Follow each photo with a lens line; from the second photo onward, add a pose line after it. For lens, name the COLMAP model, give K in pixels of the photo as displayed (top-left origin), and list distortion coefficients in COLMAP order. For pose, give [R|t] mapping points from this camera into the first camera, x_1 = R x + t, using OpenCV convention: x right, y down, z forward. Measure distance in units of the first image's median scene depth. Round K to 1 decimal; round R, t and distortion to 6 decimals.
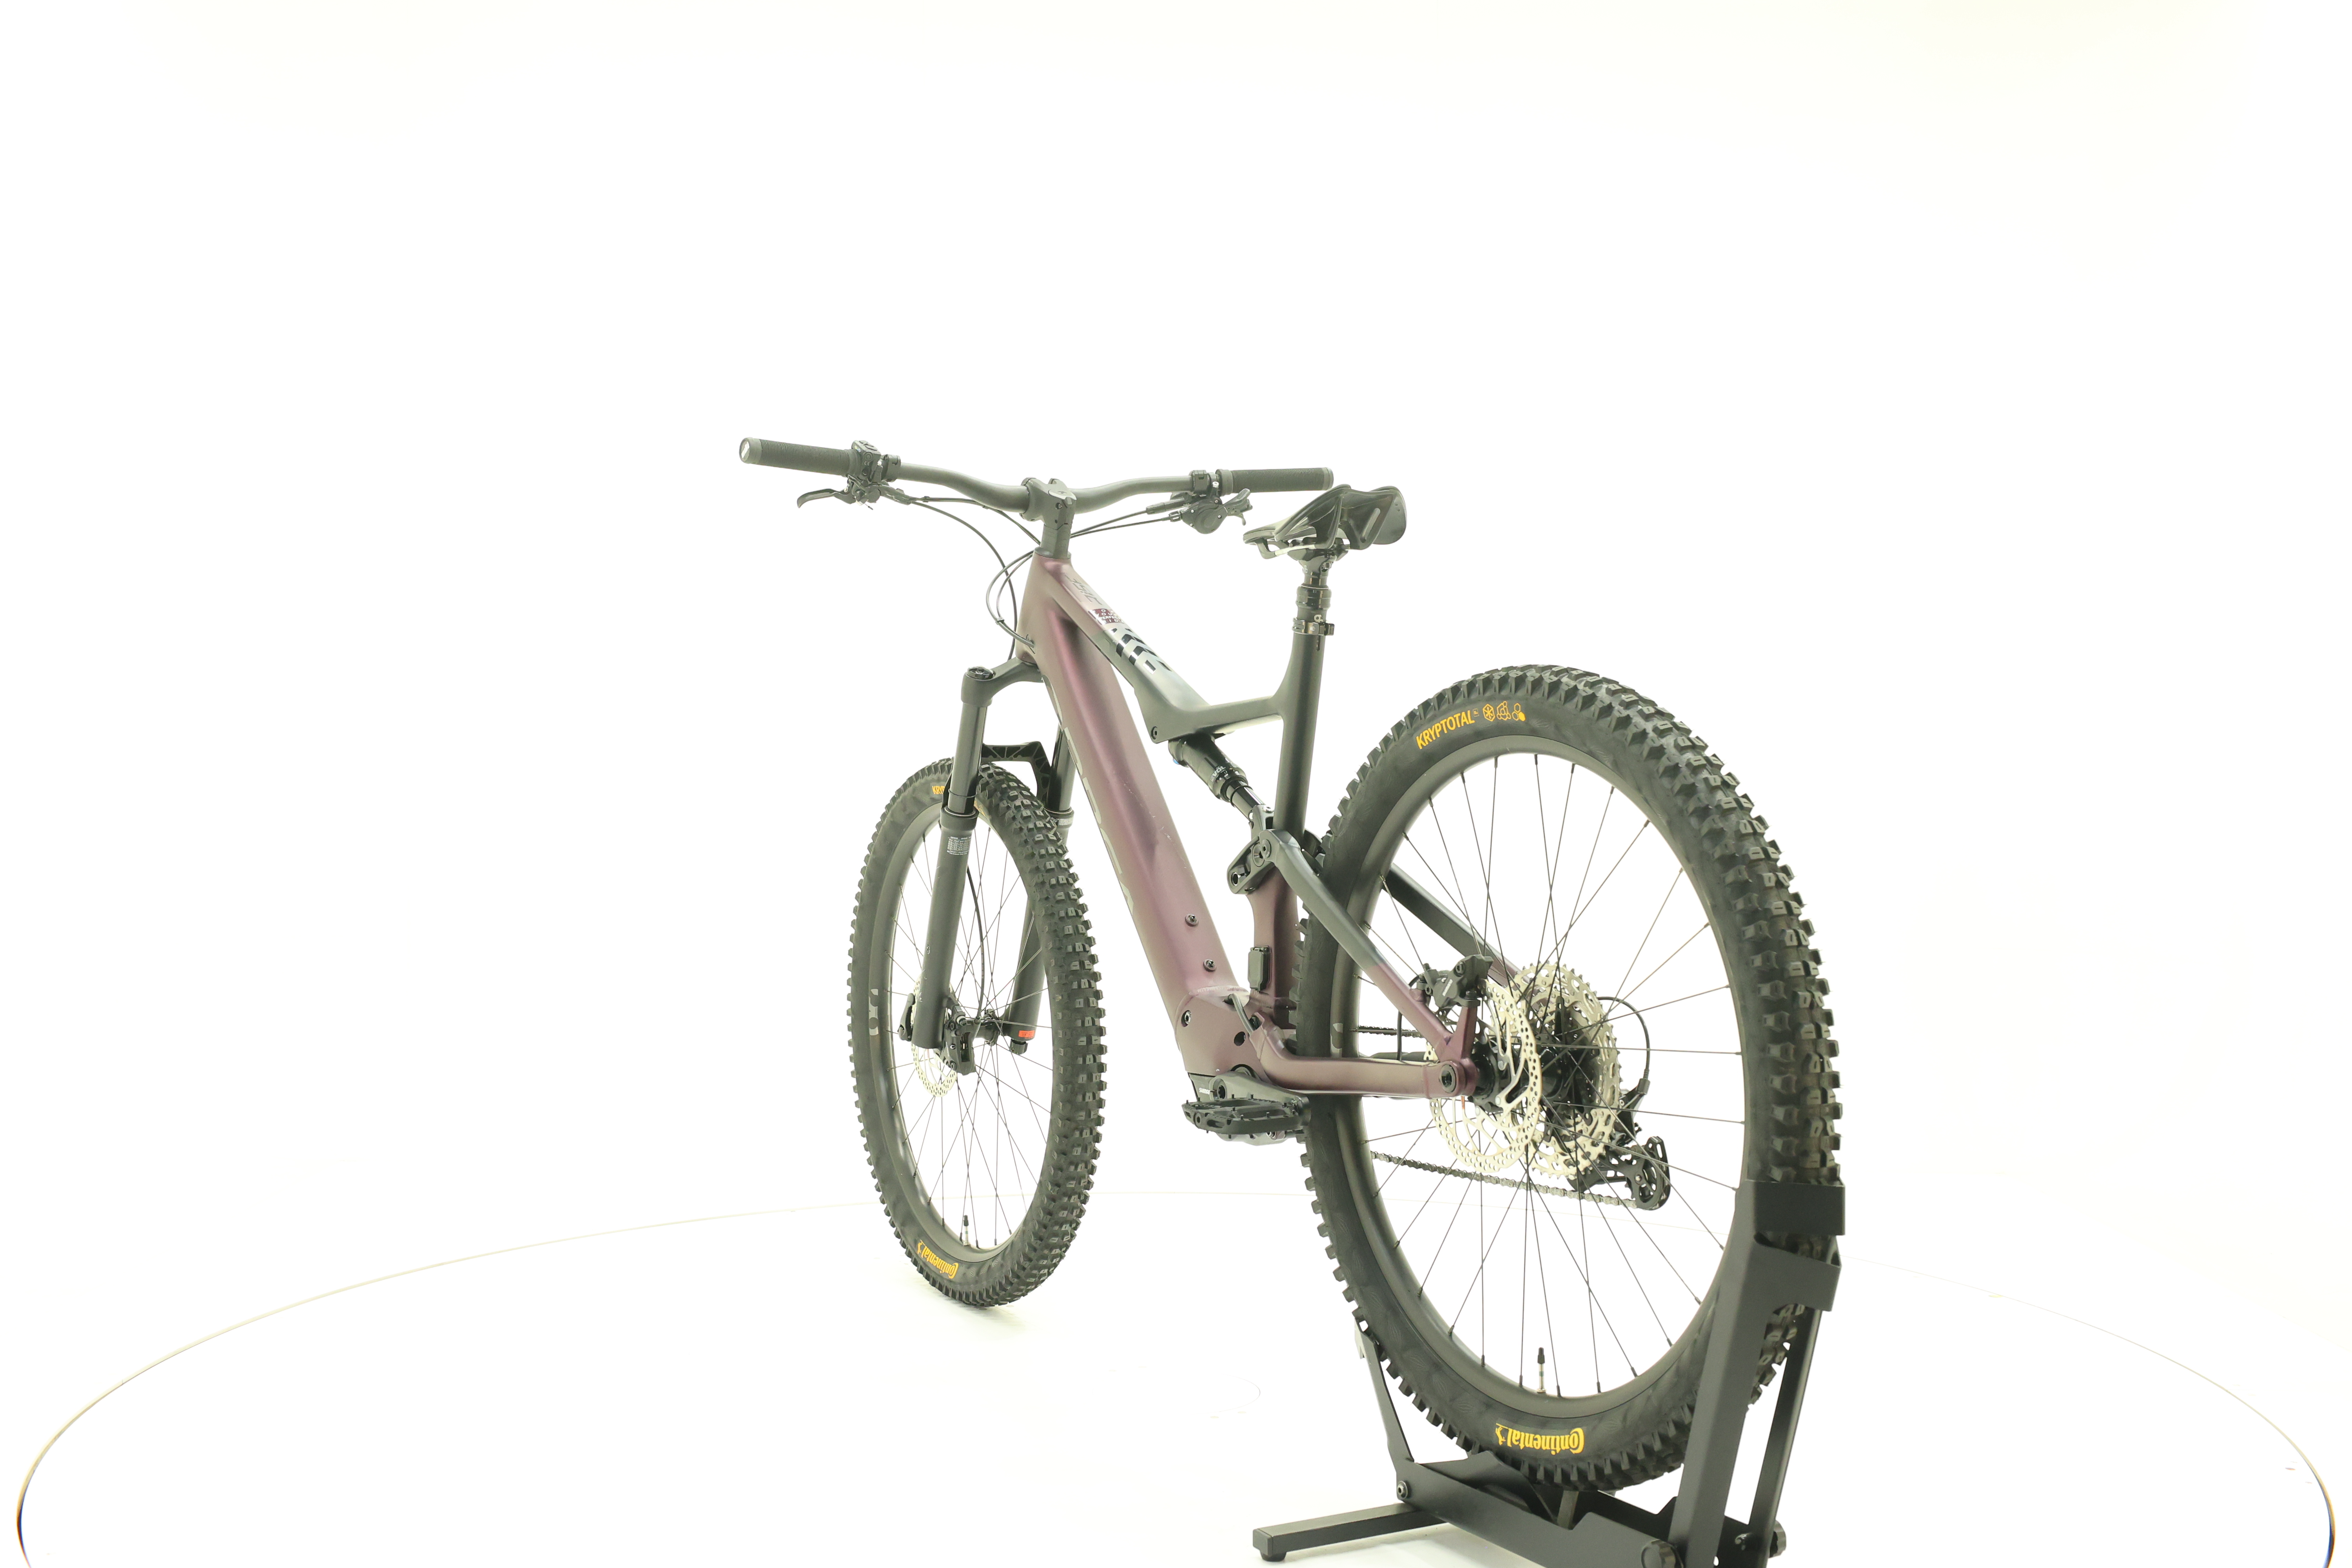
lens RADIAL K [[2509.7, 0, 1173.4], [0, 2509.7, 785.3], [0, 0, 1]] dist [0.023765, 0.000000]
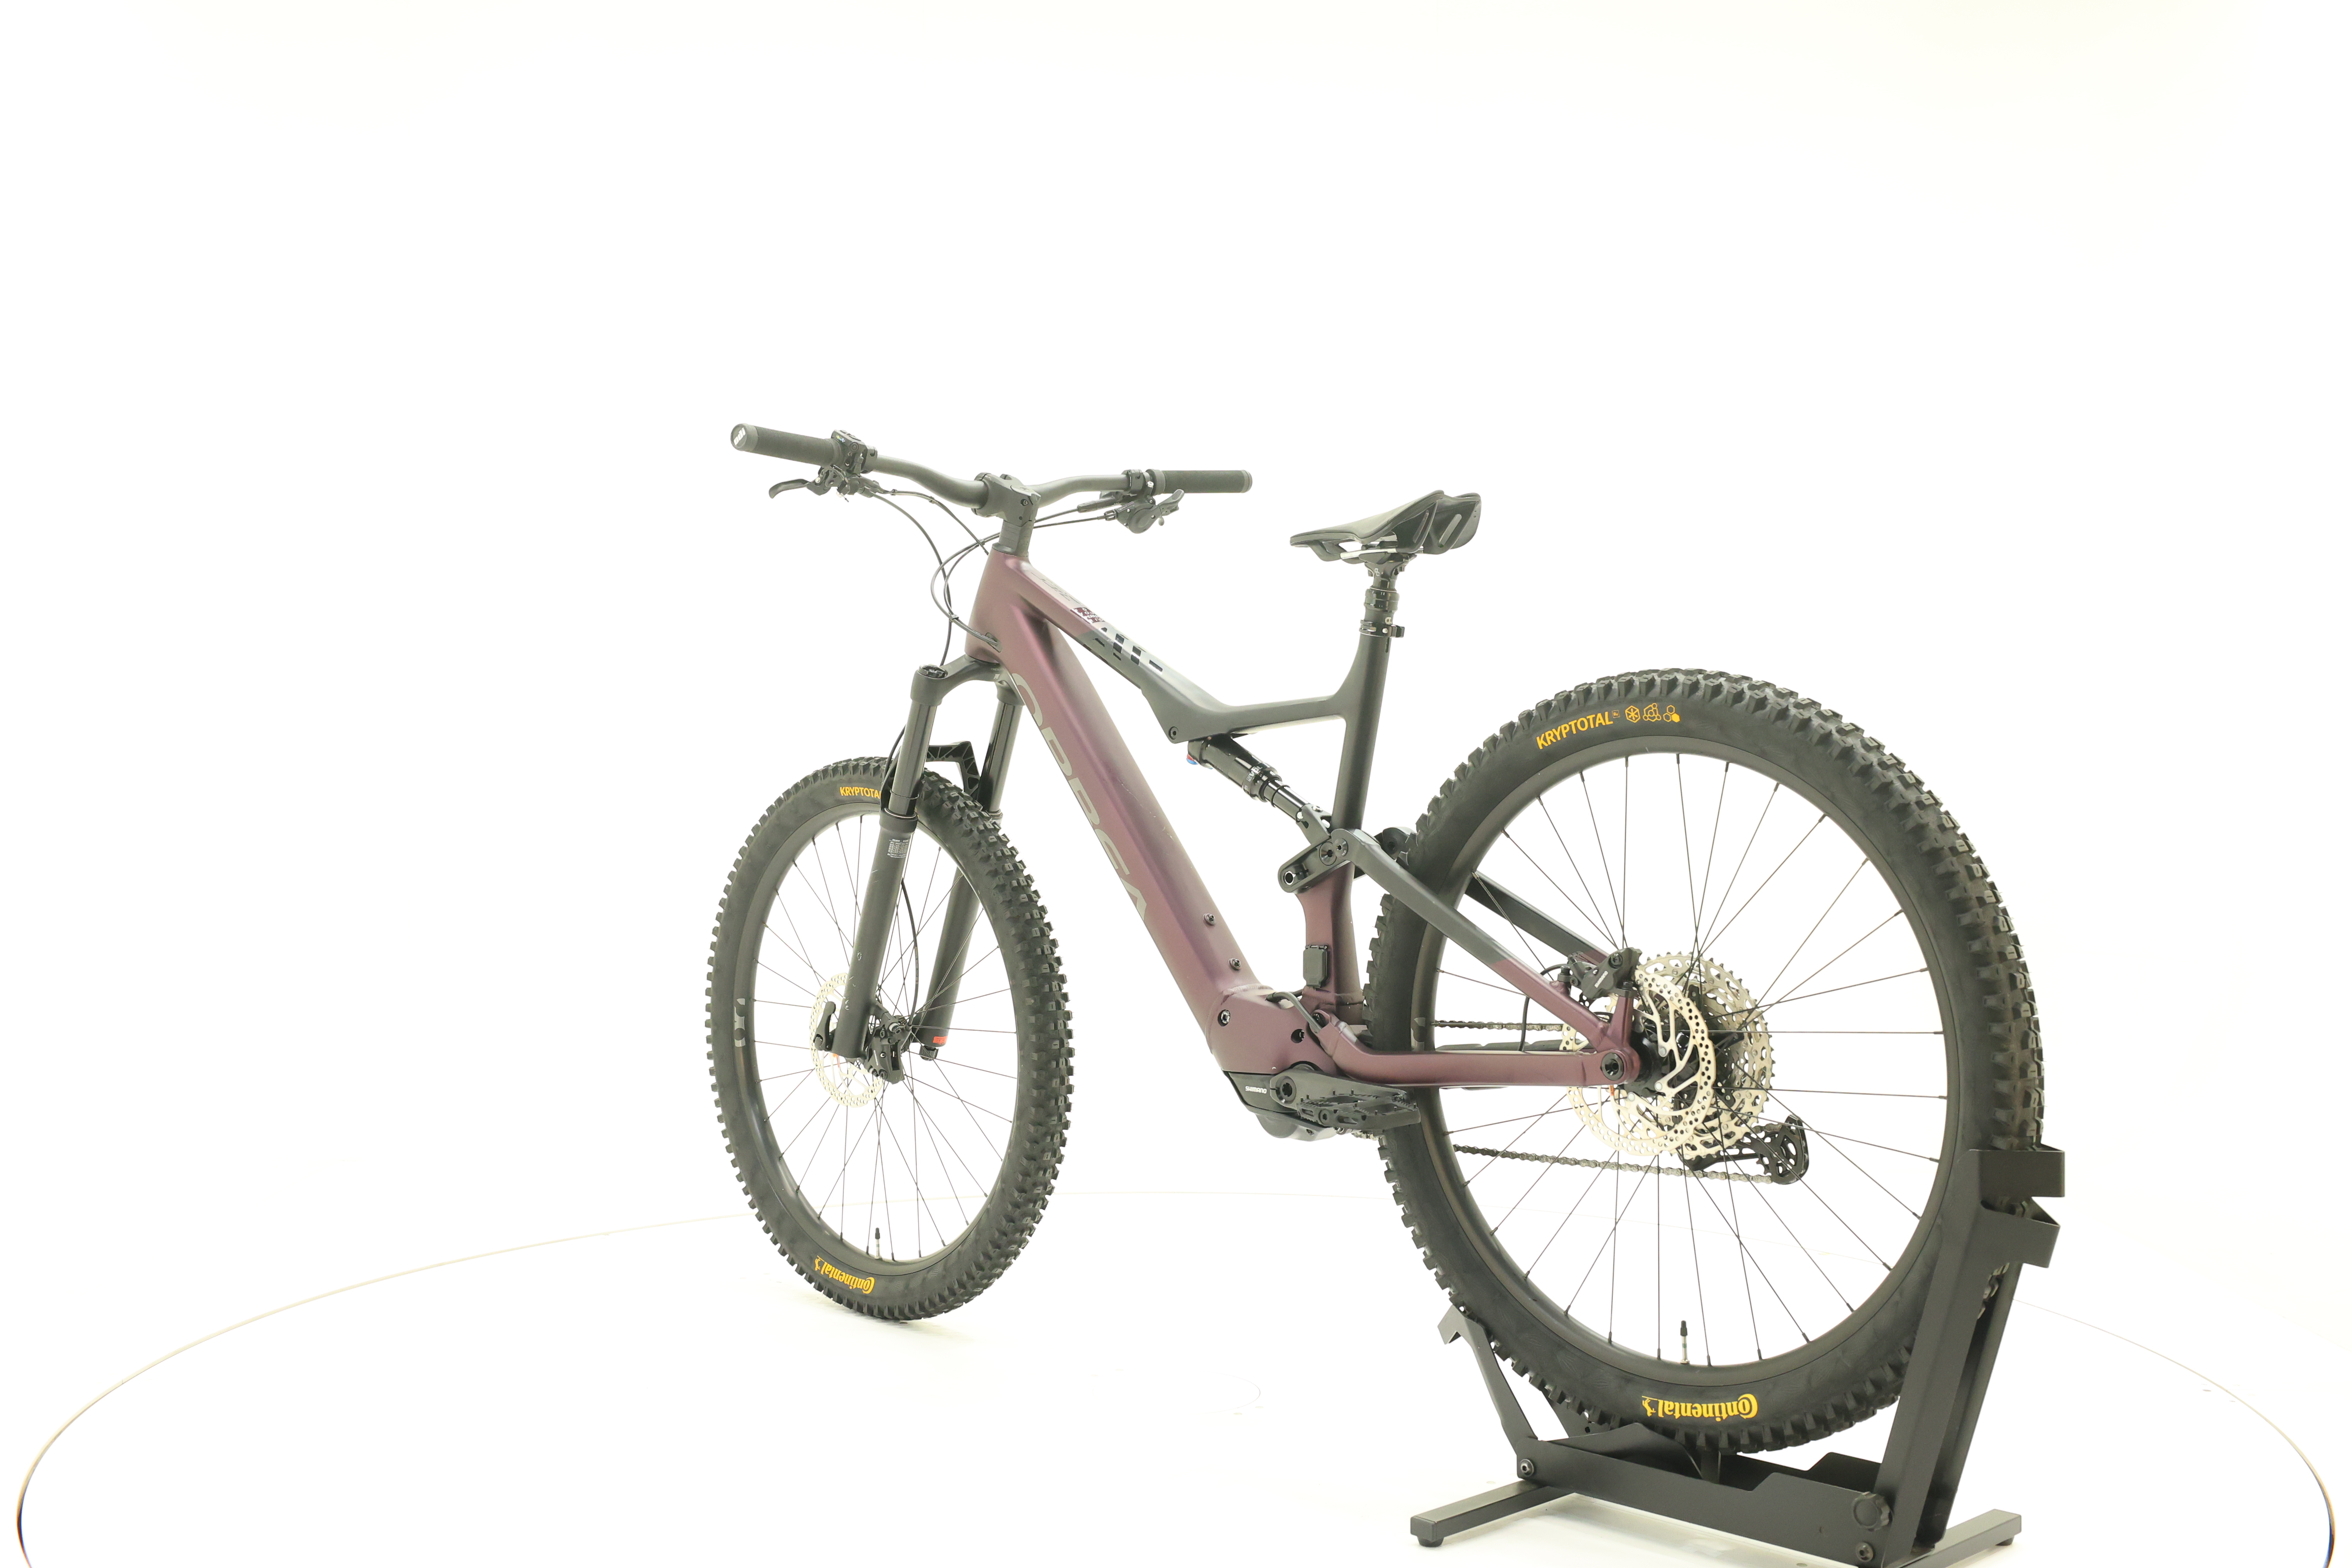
lens RADIAL K [[2509.7, 0, 1172.5], [0, 2509.7, 784.7], [0, 0, 1]] dist [0.023765, 0.000000]
pose [[0.966121, -0.005504, 0.258029, -0.259050], [0.005326, 0.999985, 0.001391, -0.001580], [-0.258033, 0.000031, 0.966136, 0.034269]]
